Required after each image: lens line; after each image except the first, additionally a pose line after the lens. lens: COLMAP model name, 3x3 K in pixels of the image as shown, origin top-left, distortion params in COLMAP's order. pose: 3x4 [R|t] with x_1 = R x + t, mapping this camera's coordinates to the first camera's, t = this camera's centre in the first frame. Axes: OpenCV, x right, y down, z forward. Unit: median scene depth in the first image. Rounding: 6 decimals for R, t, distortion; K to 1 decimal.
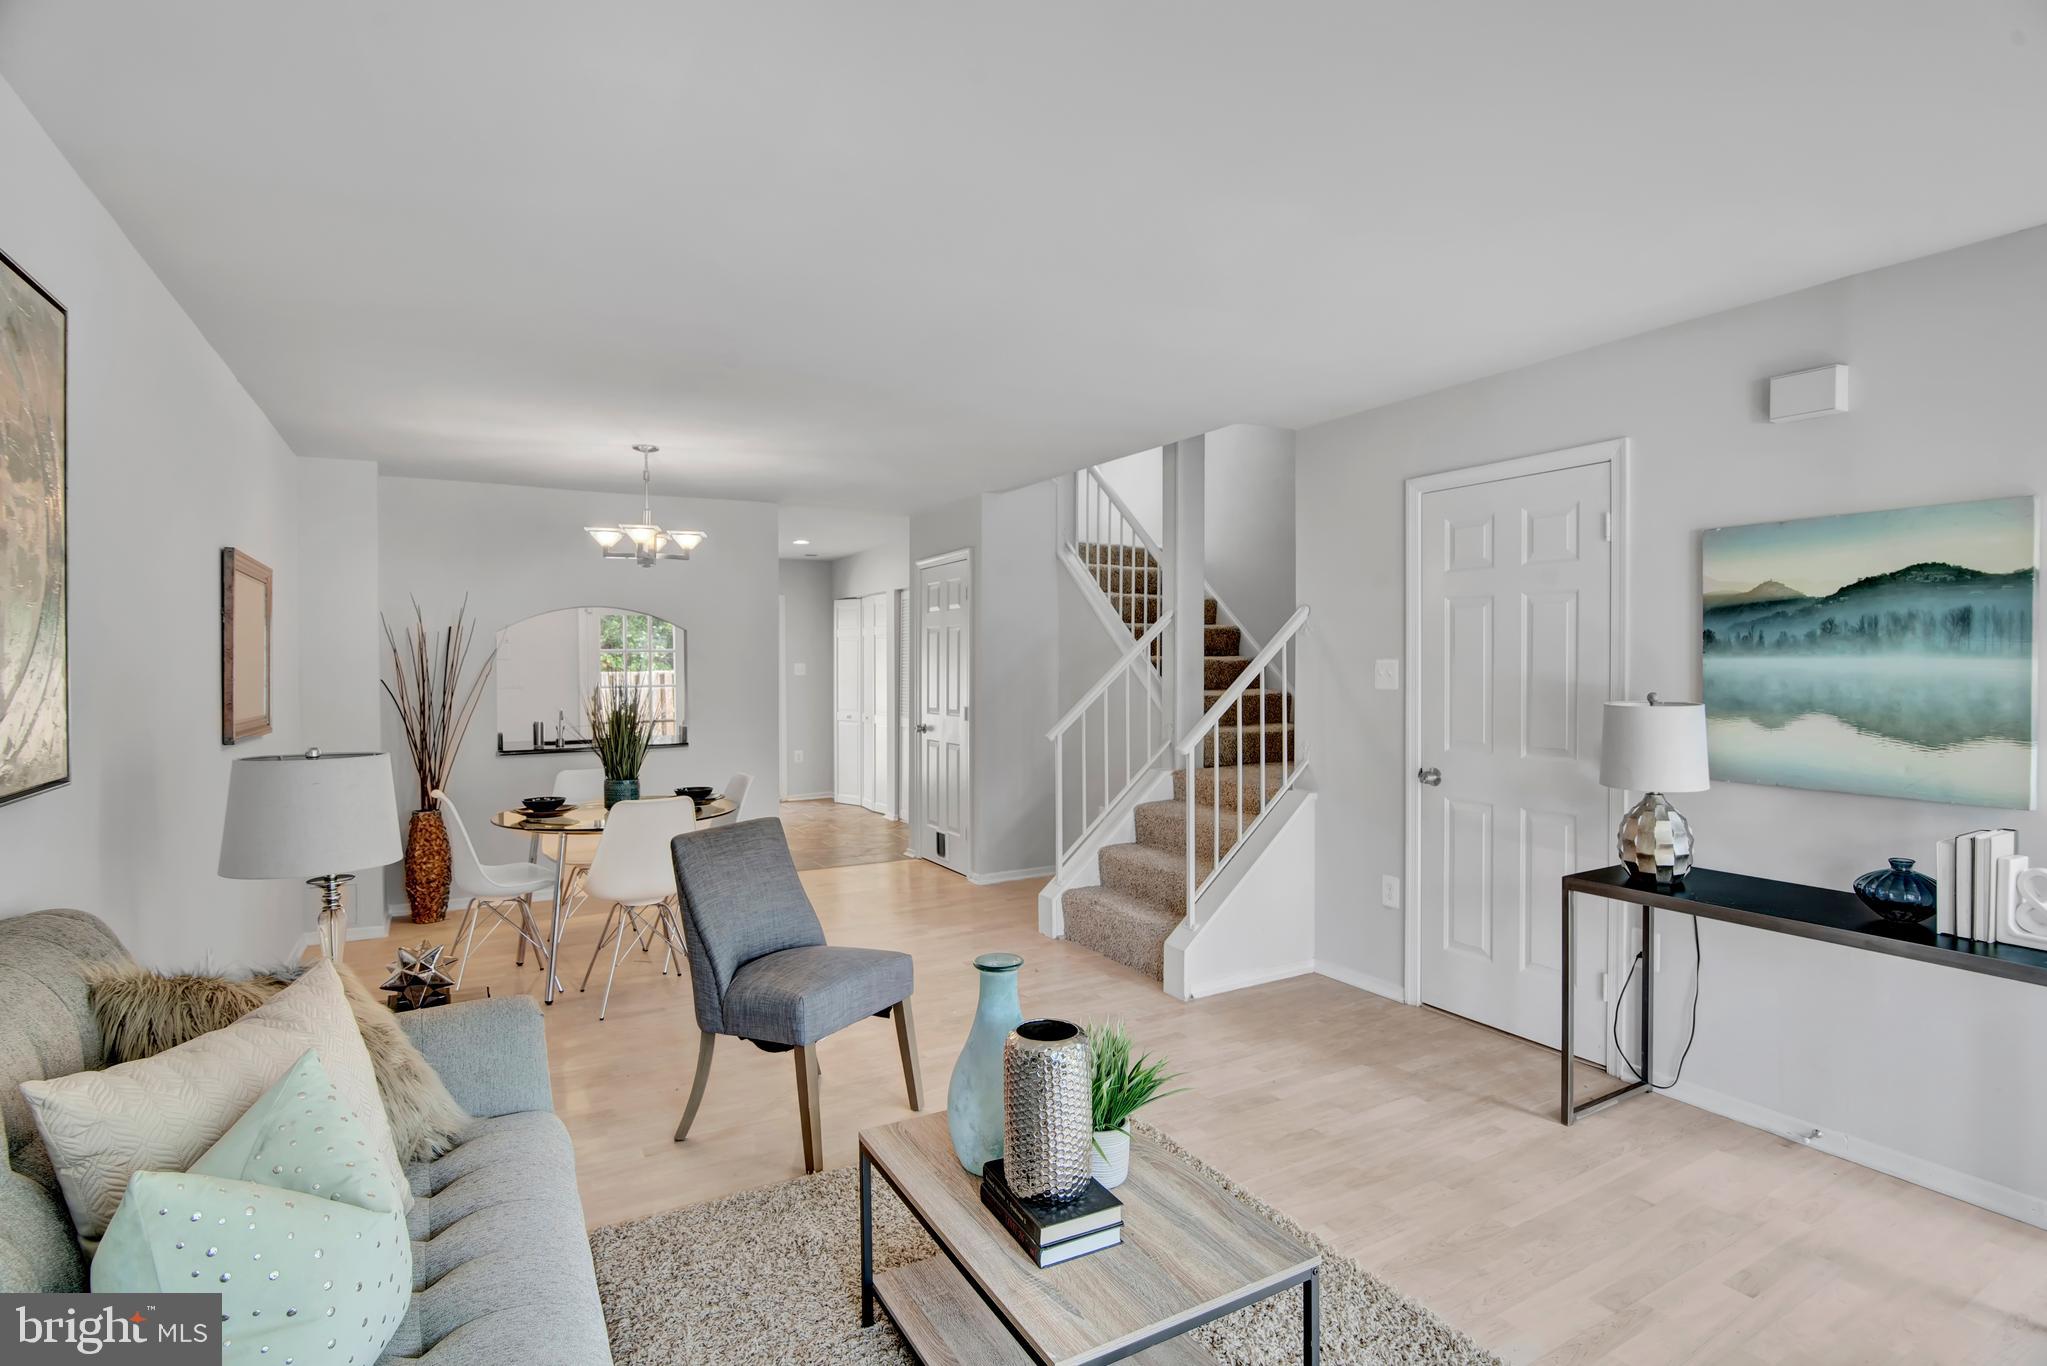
lens RADIAL K [[986.2, 0, 1027.8], [0, 986.2, 668.5], [0, 0, 1]] dist [-0.020150, -0.000210]
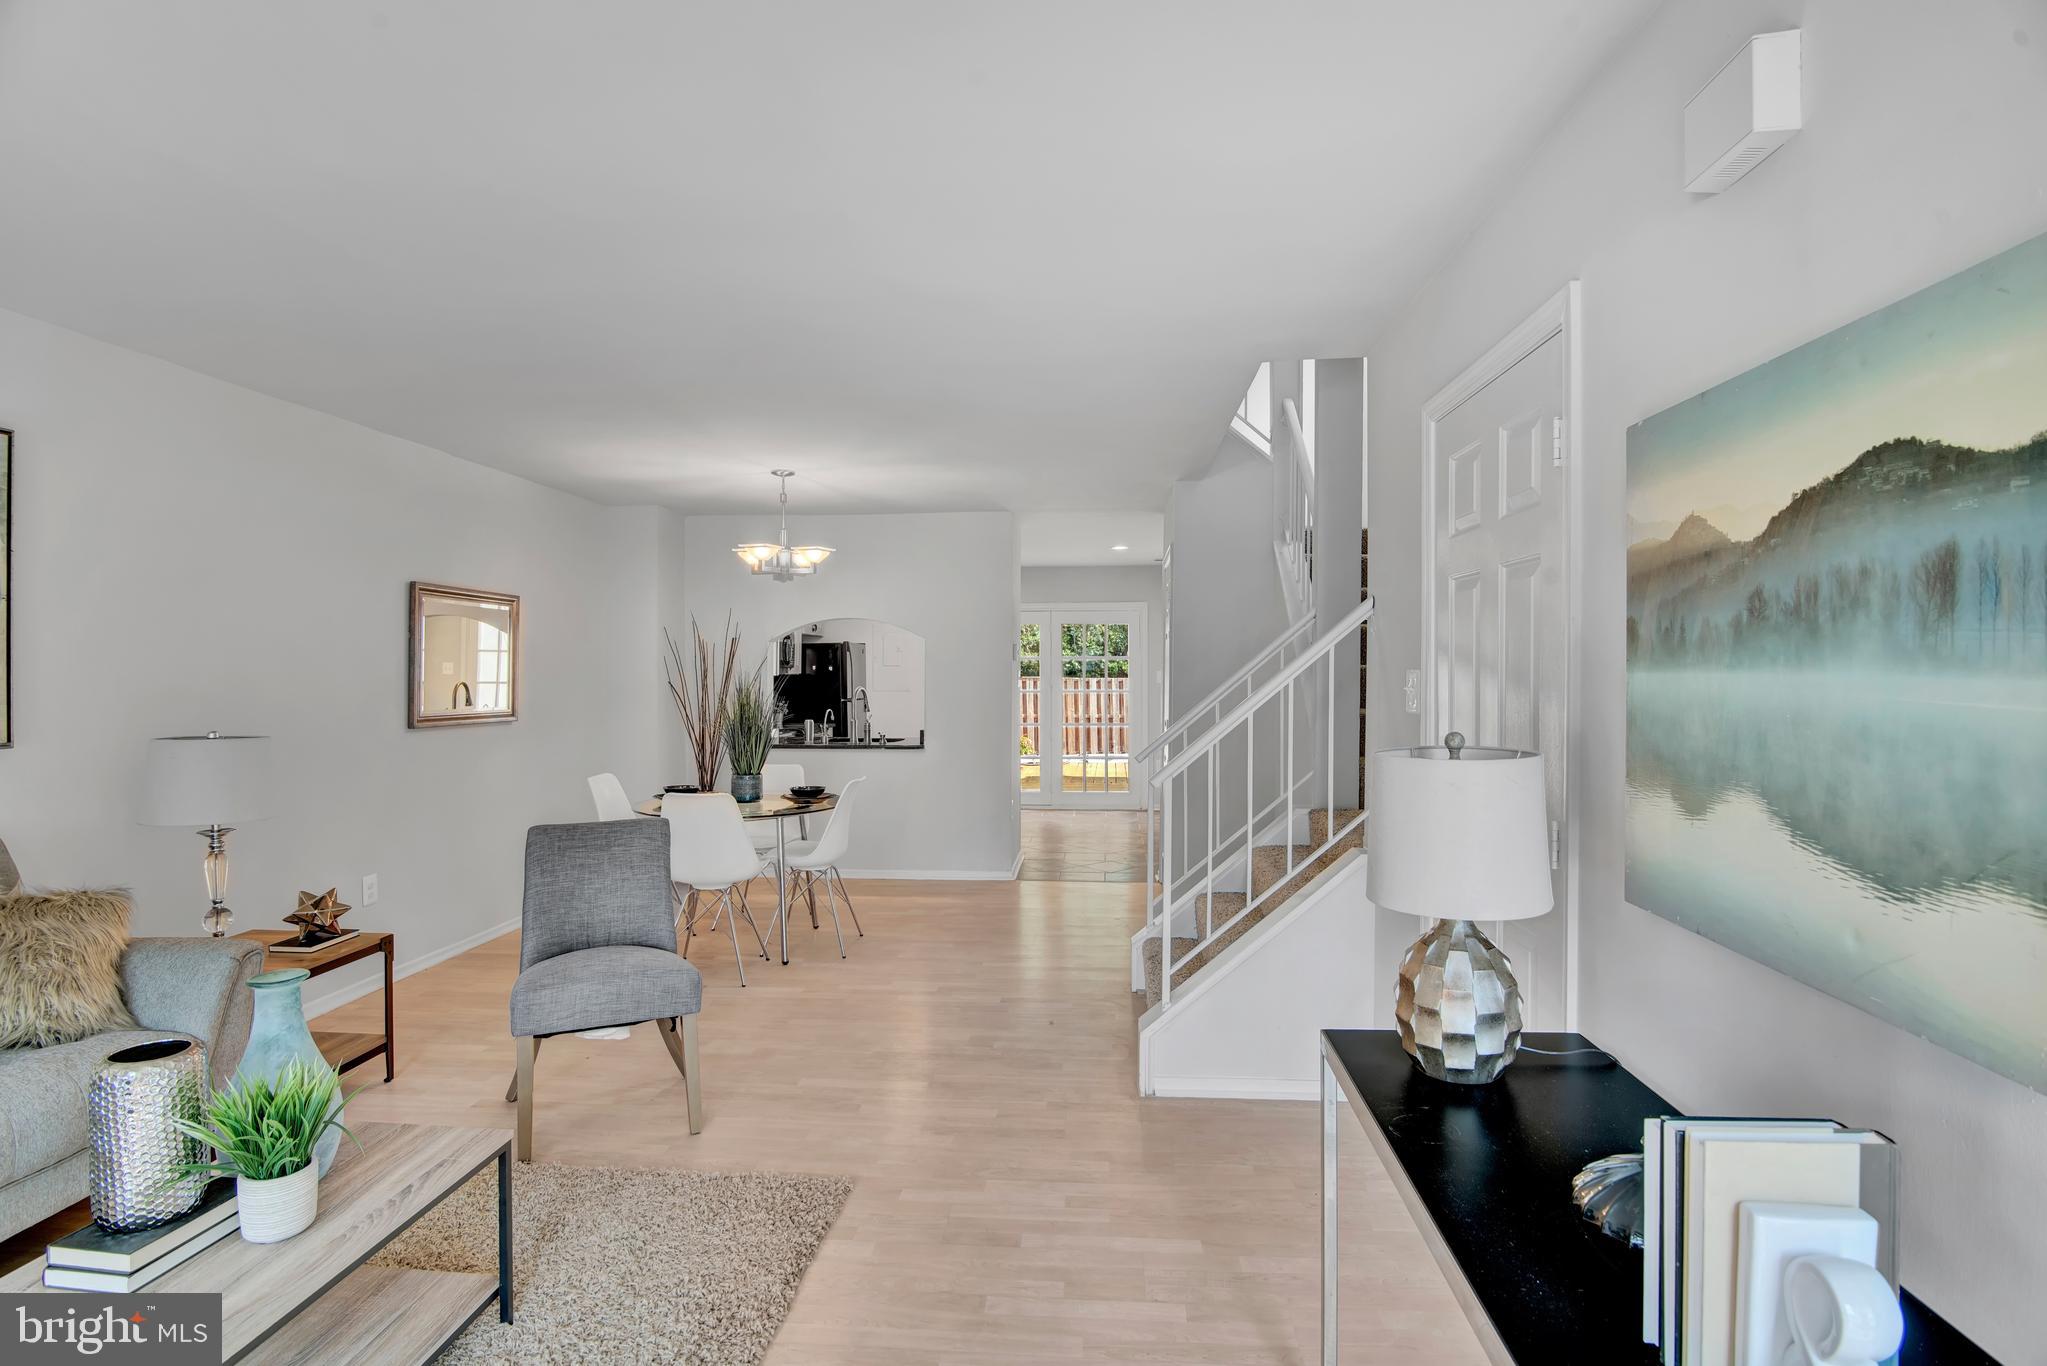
lens RADIAL K [[986.2, 0, 1027.8], [0, 986.2, 668.5], [0, 0, 1]] dist [-0.020150, -0.000210]
pose [[0.834858, 0.004607, -0.550447, 0.753750], [-0.008654, 0.999951, -0.004756, -0.007082], [0.550398, 0.008734, 0.834857, 0.404460]]
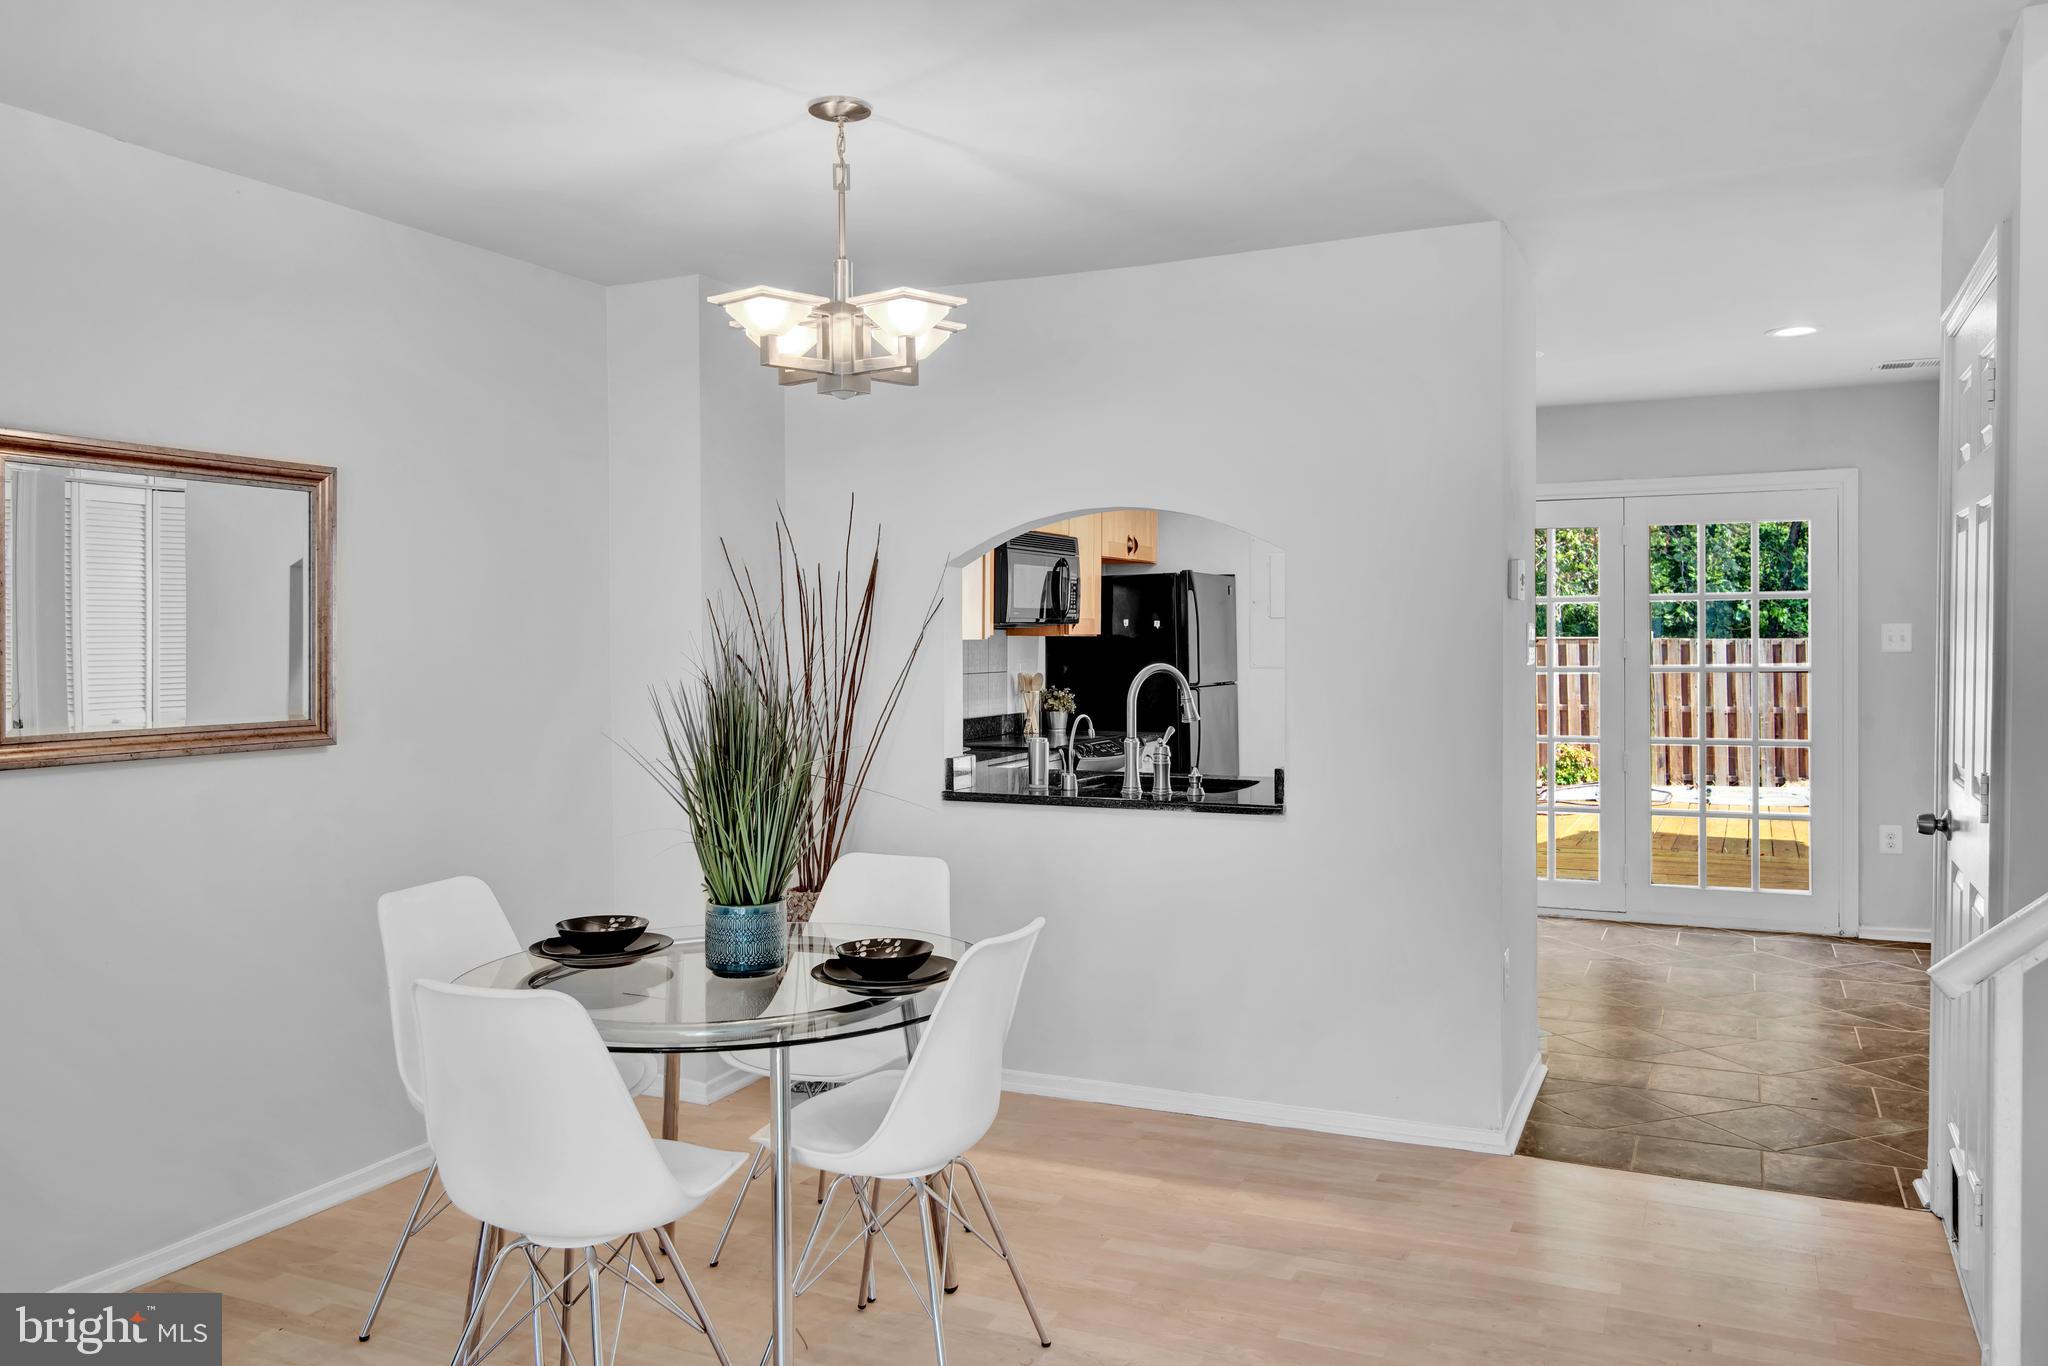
lens RADIAL K [[1546.8, 0, 1029.9], [0, 1546.8, 640.4], [0, 0, 1]] dist [0.003748, -0.000054]
pose [[0.593926, 0.005540, -0.804500, 0.333024], [-0.000445, 0.999978, 0.006558, -0.006259], [0.804519, -0.003537, 0.593916, 1.127509]]
